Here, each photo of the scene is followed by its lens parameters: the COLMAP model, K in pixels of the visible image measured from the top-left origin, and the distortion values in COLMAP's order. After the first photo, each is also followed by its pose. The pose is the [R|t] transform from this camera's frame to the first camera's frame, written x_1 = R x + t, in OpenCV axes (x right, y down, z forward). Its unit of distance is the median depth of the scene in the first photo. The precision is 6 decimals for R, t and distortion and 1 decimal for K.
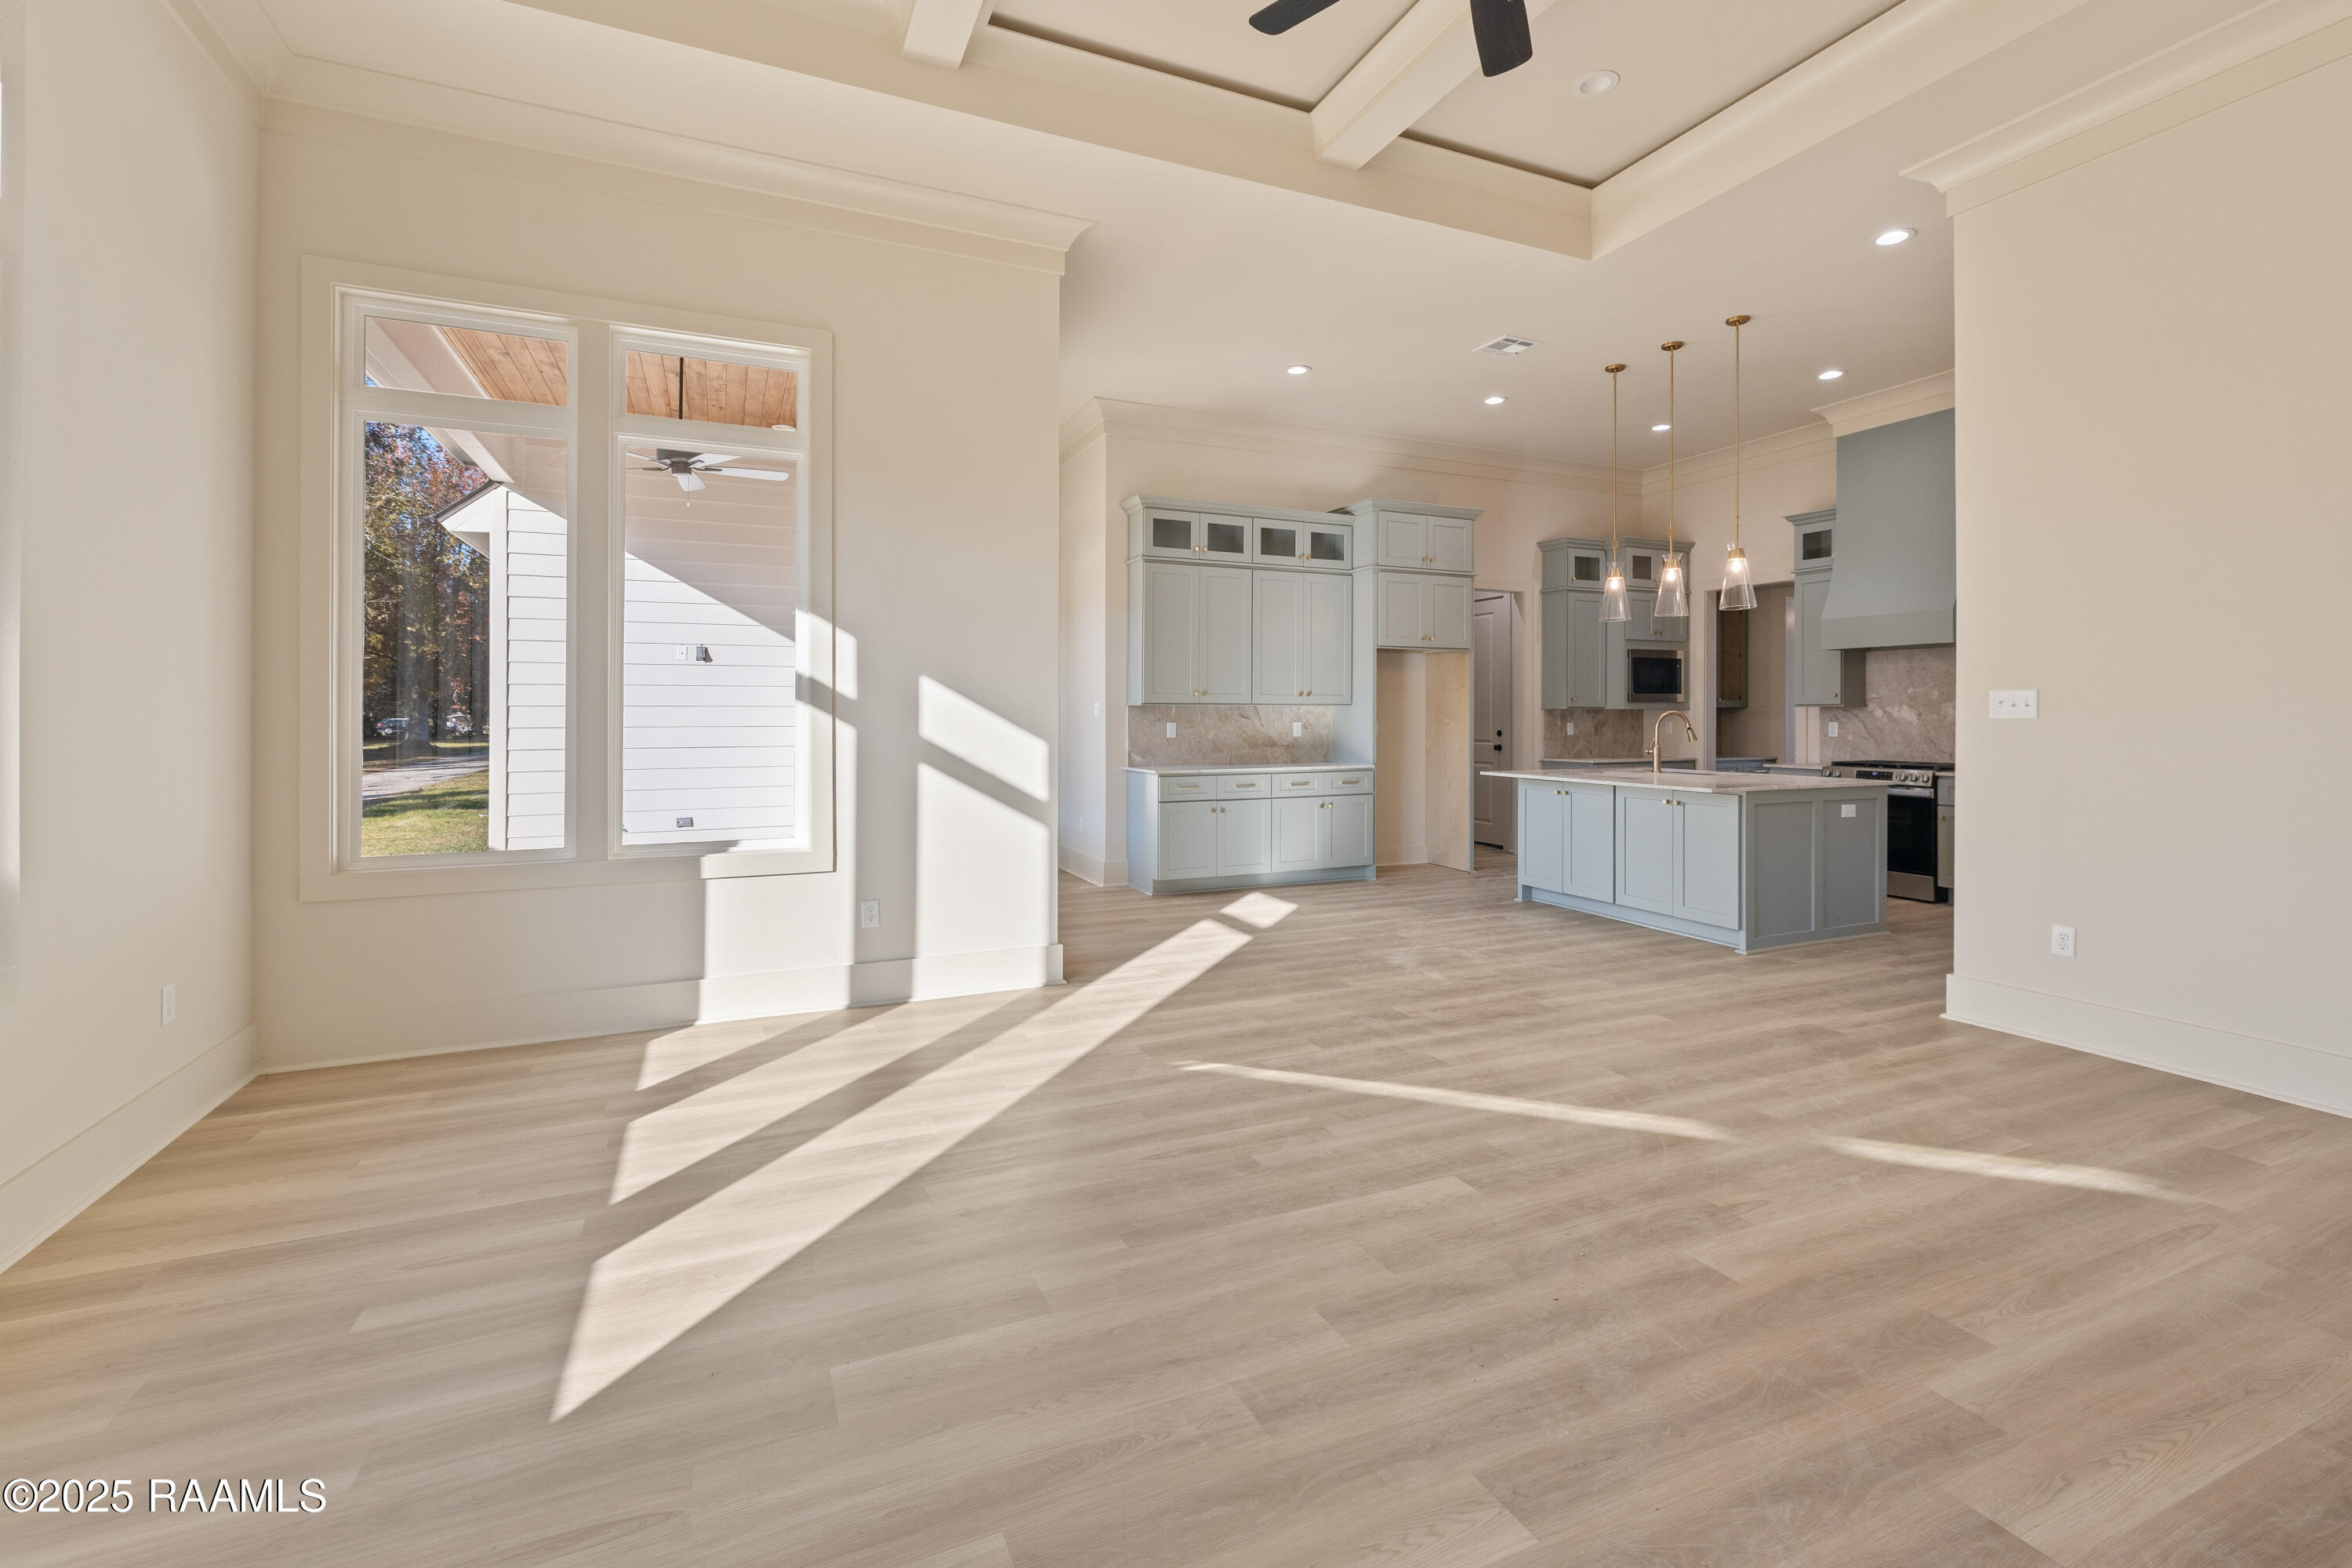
lens RADIAL K [[1002.6, 0, 1165.0], [0, 1002.6, 716.9], [0, 0, 1]] dist [0.000598, 0.000247]
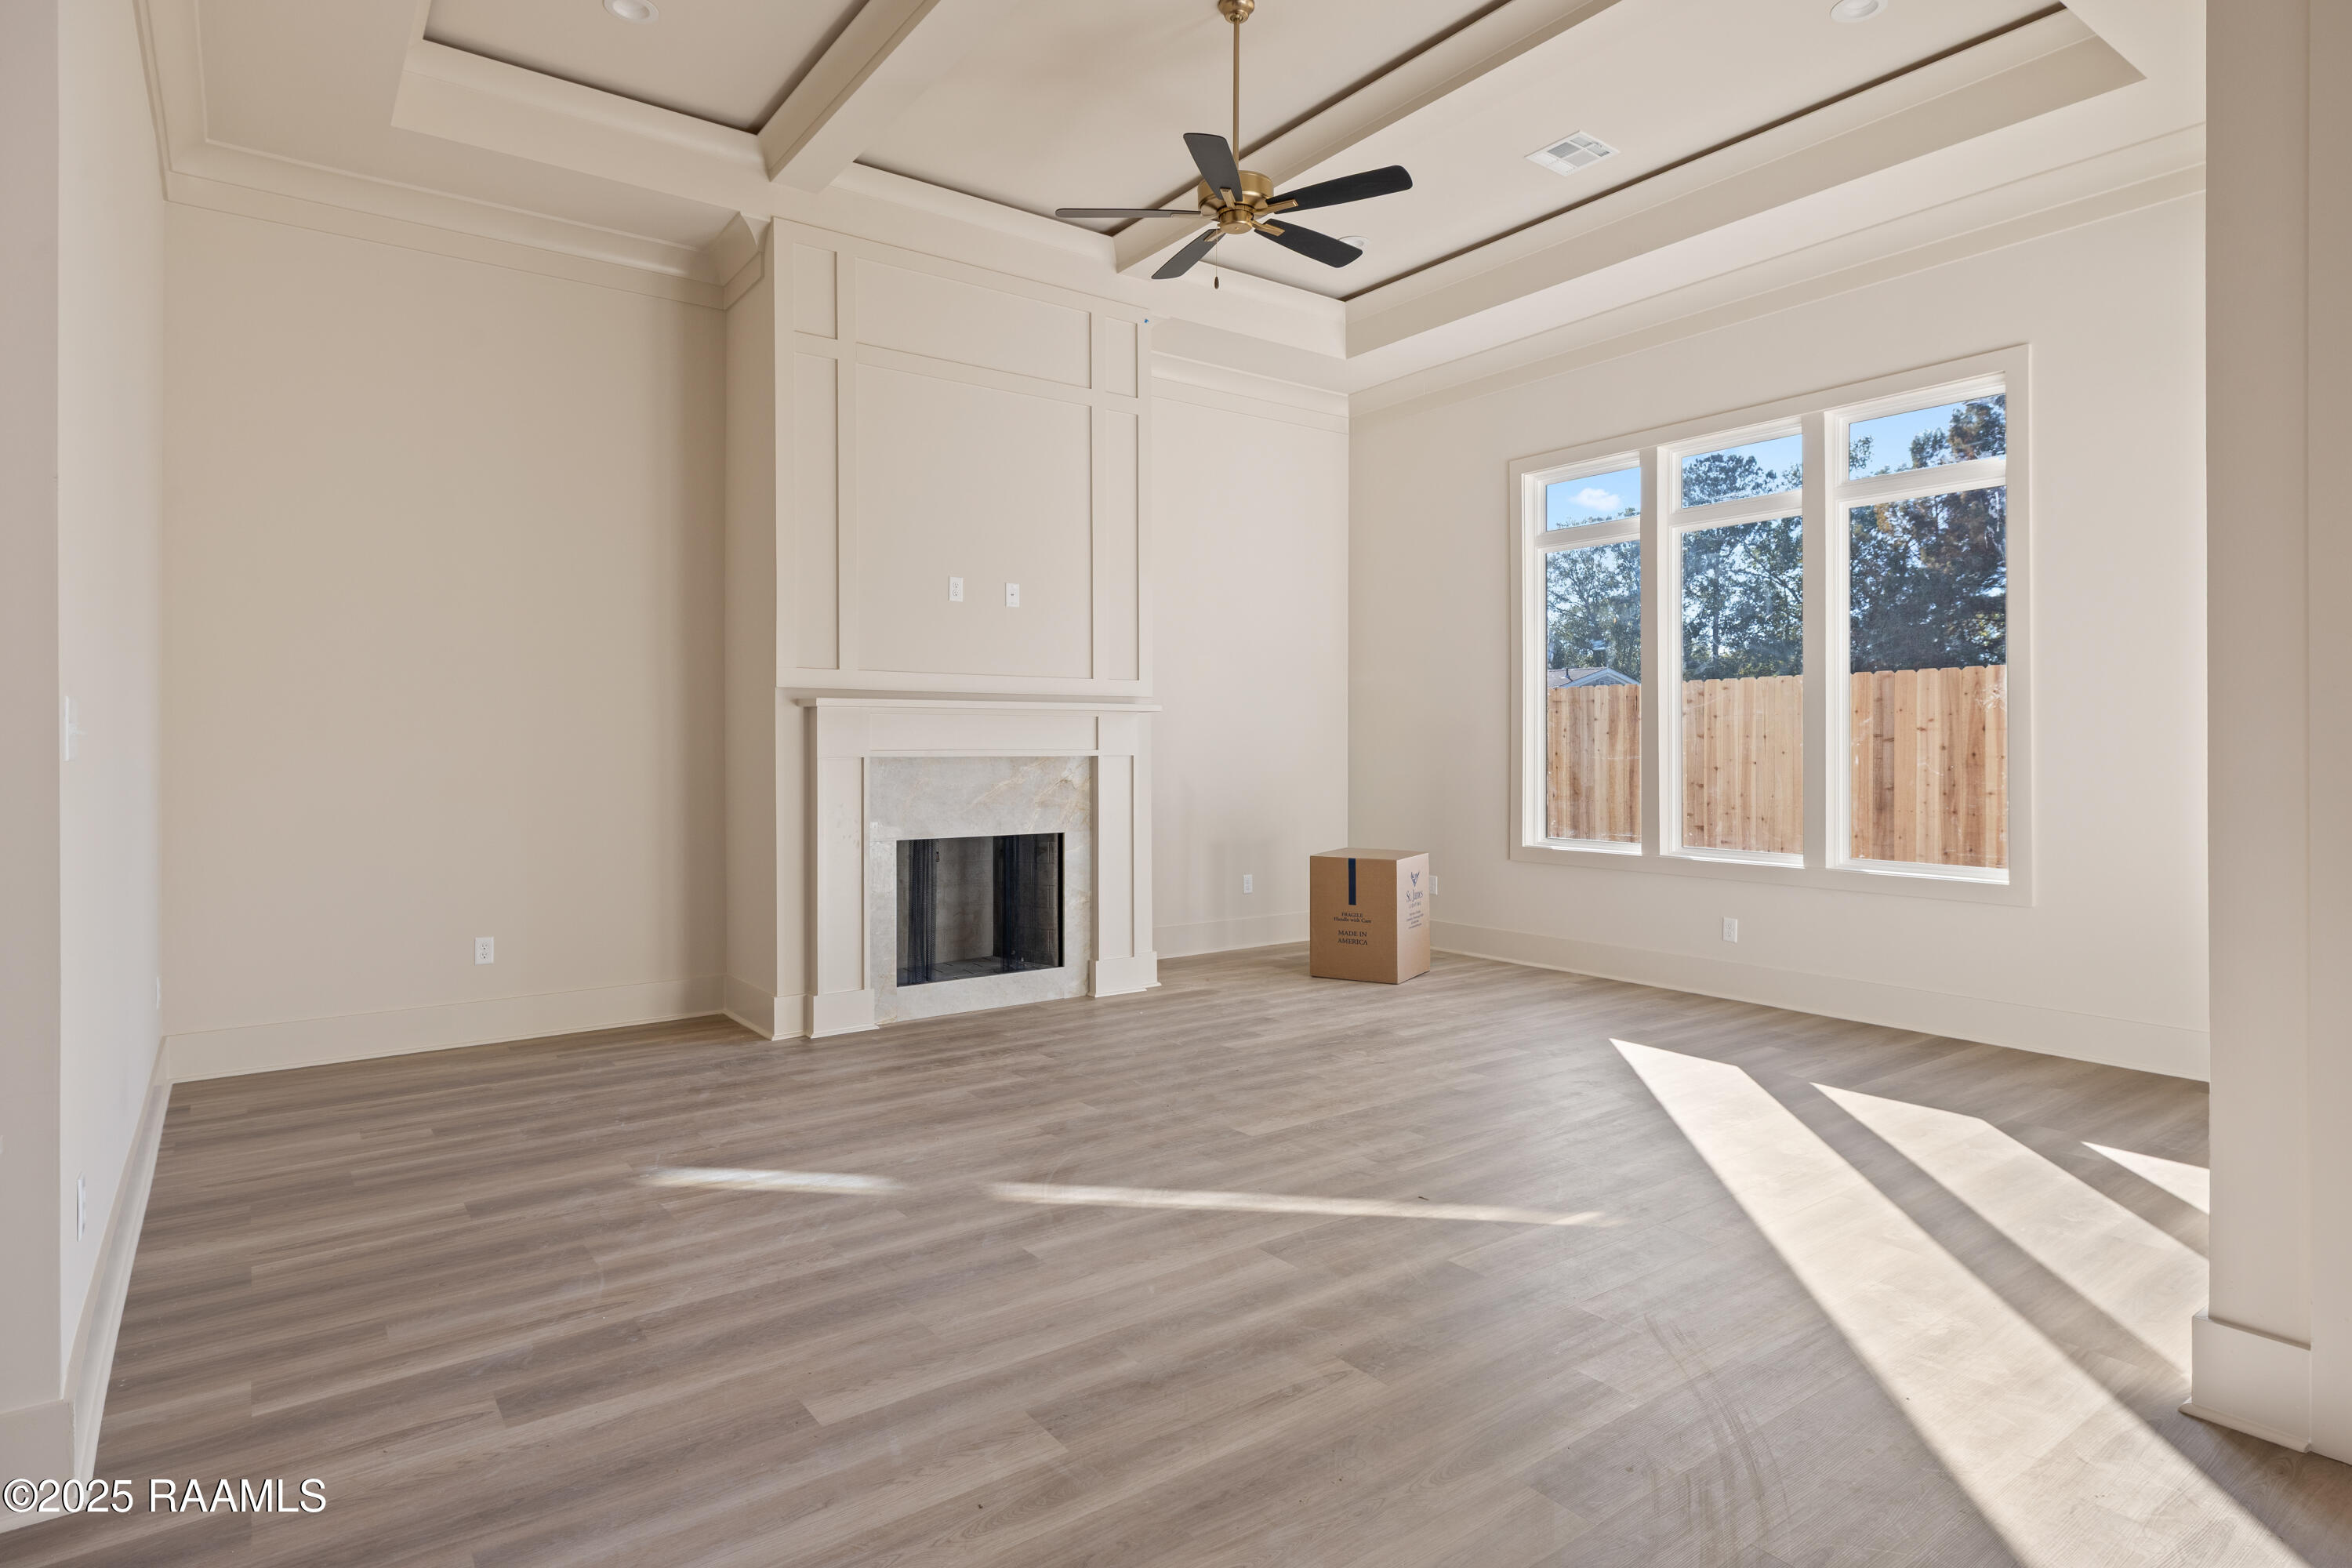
lens RADIAL K [[1283.2, 0, 1180.4], [0, 1283.2, 763.5], [0, 0, 1]] dist [-0.003112, -0.000171]
pose [[-0.973100, 0.008243, -0.230234, 0.712006], [0.005296, 0.999896, 0.013415, -0.002585], [0.230321, 0.011834, -0.973043, 2.439235]]
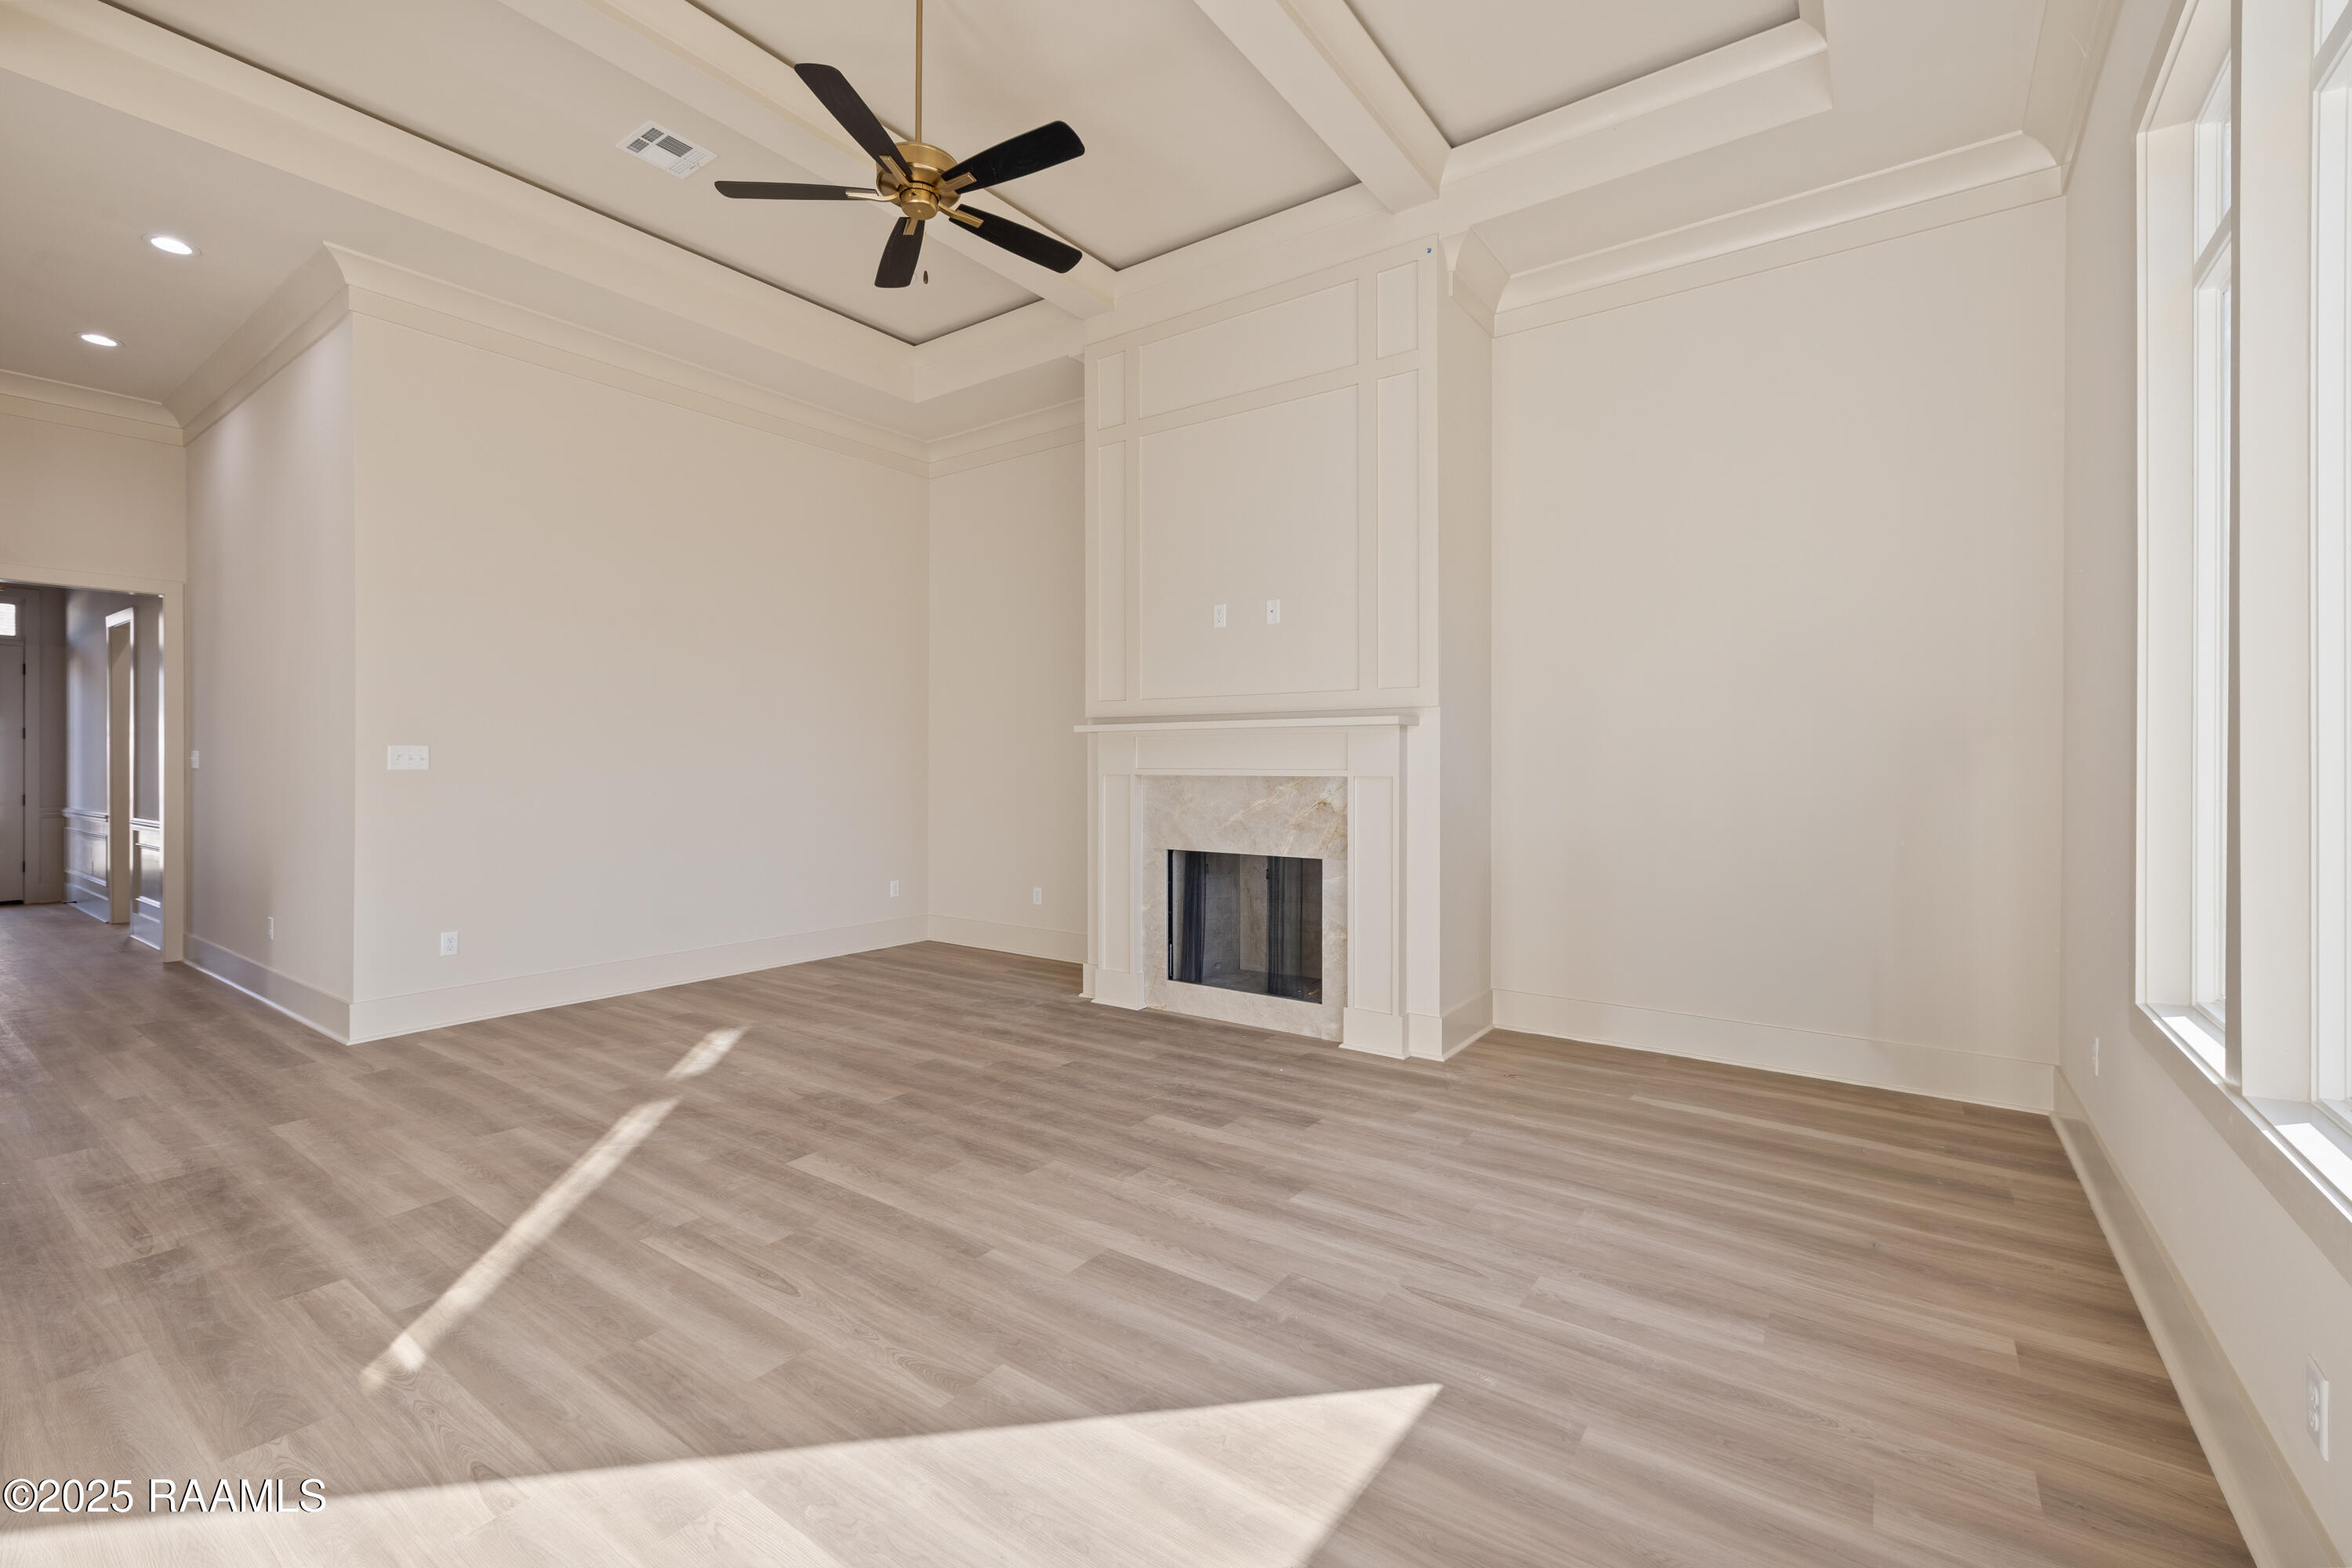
lens RADIAL K [[1002.6, 0, 1173.1], [0, 1002.6, 774.5], [0, 0, 1]] dist [0.000598, 0.000247]
pose [[-0.509193, -0.005804, 0.860633, -0.934711], [0.000390, 0.999976, 0.006974, -0.001128], [-0.860652, 0.003887, -0.509178, 1.198751]]
